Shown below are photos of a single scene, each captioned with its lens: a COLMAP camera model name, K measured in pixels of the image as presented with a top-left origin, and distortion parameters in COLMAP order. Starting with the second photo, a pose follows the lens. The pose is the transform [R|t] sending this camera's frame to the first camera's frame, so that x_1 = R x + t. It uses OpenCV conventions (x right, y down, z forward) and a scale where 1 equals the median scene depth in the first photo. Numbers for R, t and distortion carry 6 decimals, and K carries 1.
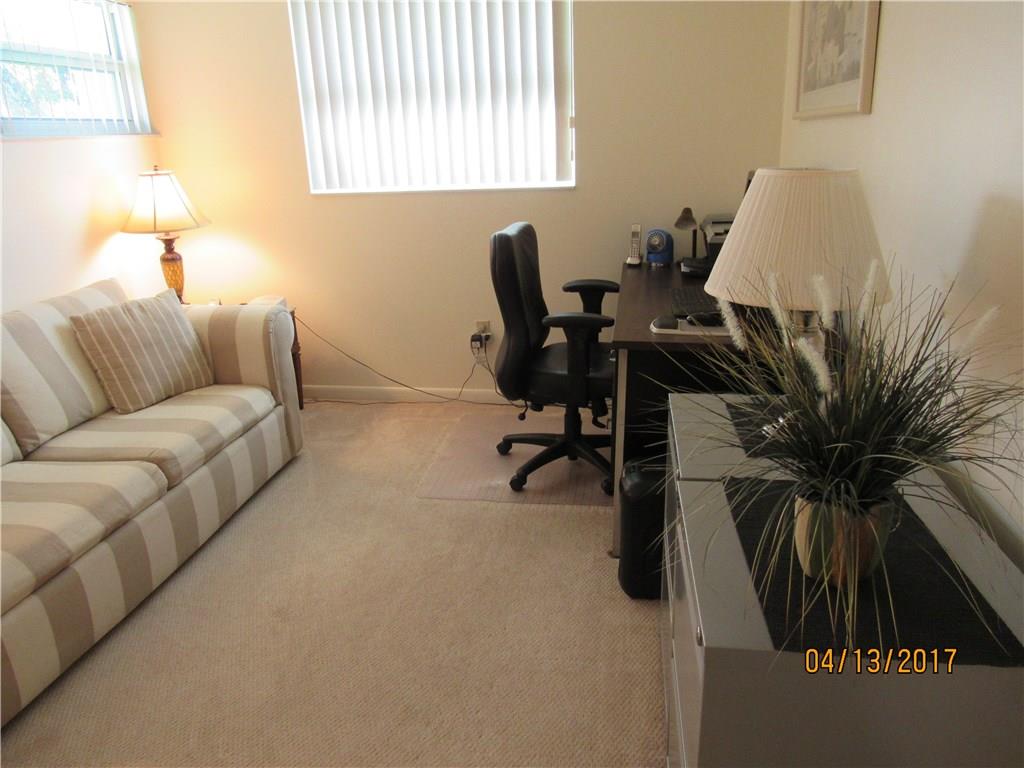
lens RADIAL K [[726.4, 0, 512.0], [0, 726.4, 384.0], [0, 0, 1]] dist [-0.034647, 0.011431]
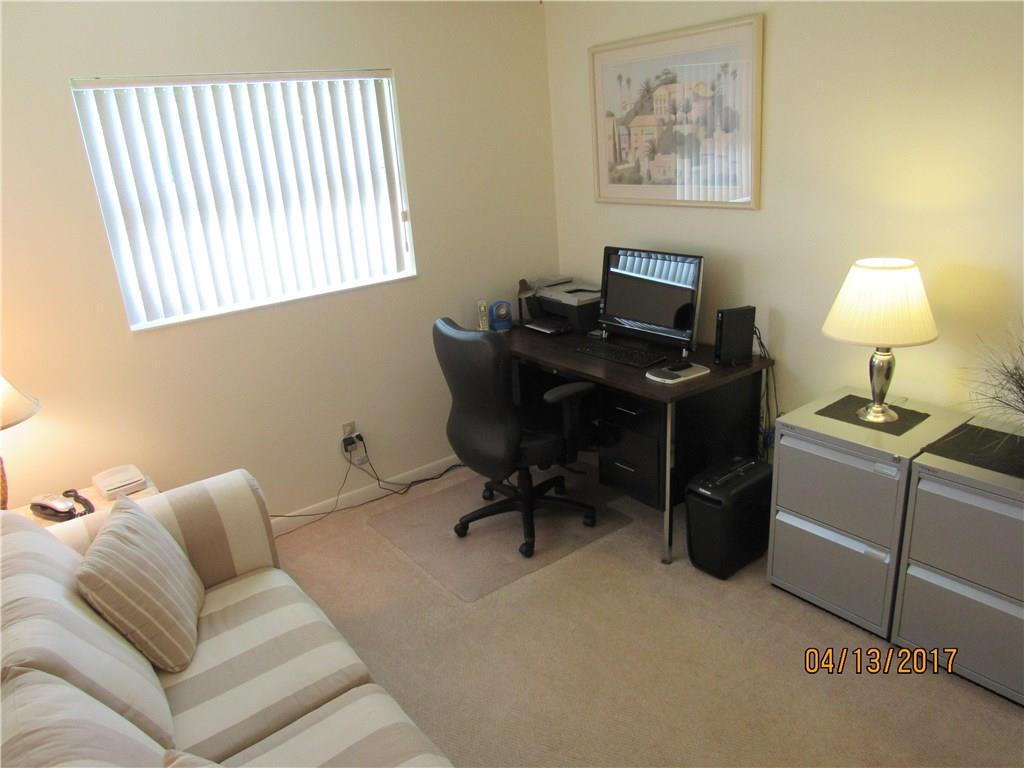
lens RADIAL K [[726.4, 0, 512.0], [0, 726.4, 384.0], [0, 0, 1]] dist [-0.034647, 0.011431]
pose [[0.694310, -0.250915, 0.674519, -0.576736], [0.277334, 0.958150, 0.070952, -0.157896], [-0.664093, 0.137805, 0.734840, 0.150990]]
